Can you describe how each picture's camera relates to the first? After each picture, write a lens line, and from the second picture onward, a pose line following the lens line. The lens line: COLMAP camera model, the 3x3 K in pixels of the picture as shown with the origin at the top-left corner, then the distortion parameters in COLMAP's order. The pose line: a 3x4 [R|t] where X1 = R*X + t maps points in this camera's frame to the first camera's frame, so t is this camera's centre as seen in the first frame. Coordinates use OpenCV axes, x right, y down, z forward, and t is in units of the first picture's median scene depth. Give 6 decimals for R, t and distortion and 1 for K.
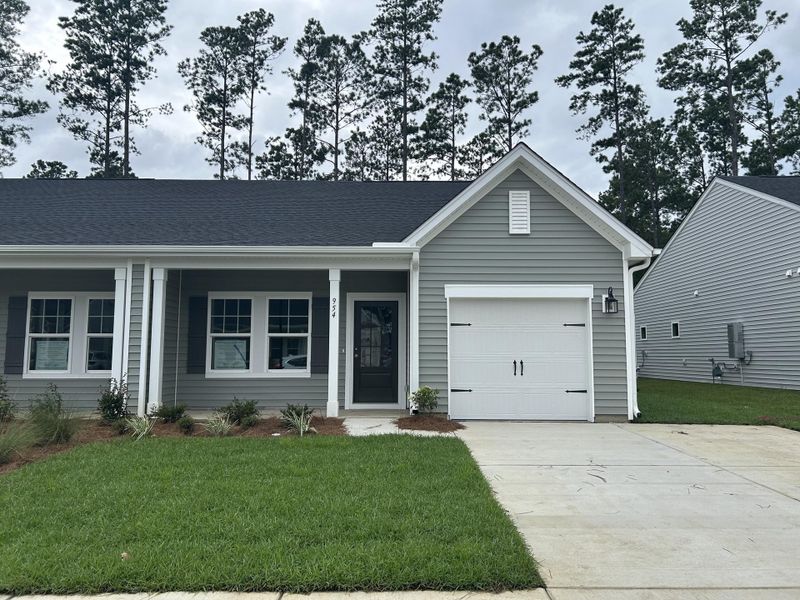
lens RADIAL K [[597.4, 0, 394.4], [0, 597.4, 301.7], [0, 0, 1]] dist [0.049526, -0.042277]
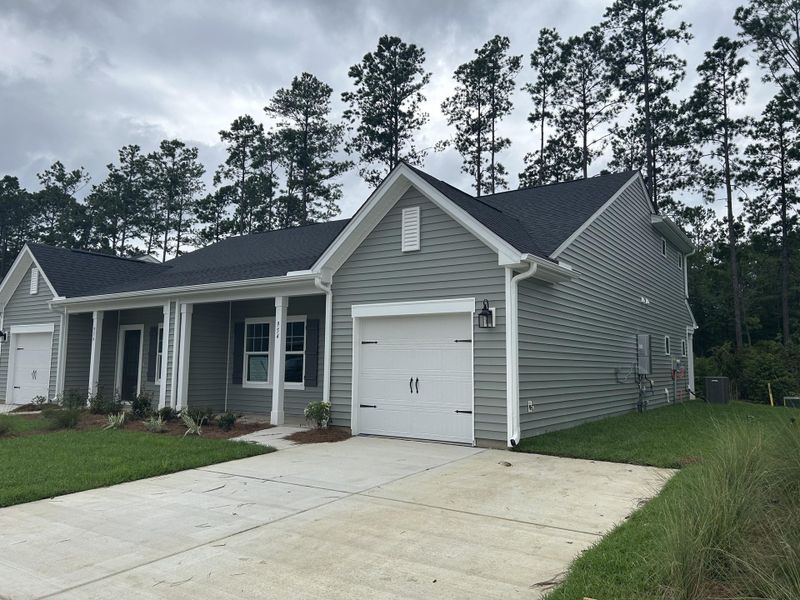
lens RADIAL K [[597.4, 0, 392.2], [0, 597.4, 301.0], [0, 0, 1]] dist [0.049526, -0.042277]
pose [[0.827658, -0.054161, -0.558613, 0.182471], [0.042227, 0.998521, -0.034247, 0.000787], [0.559642, 0.004756, 0.828721, 0.039106]]
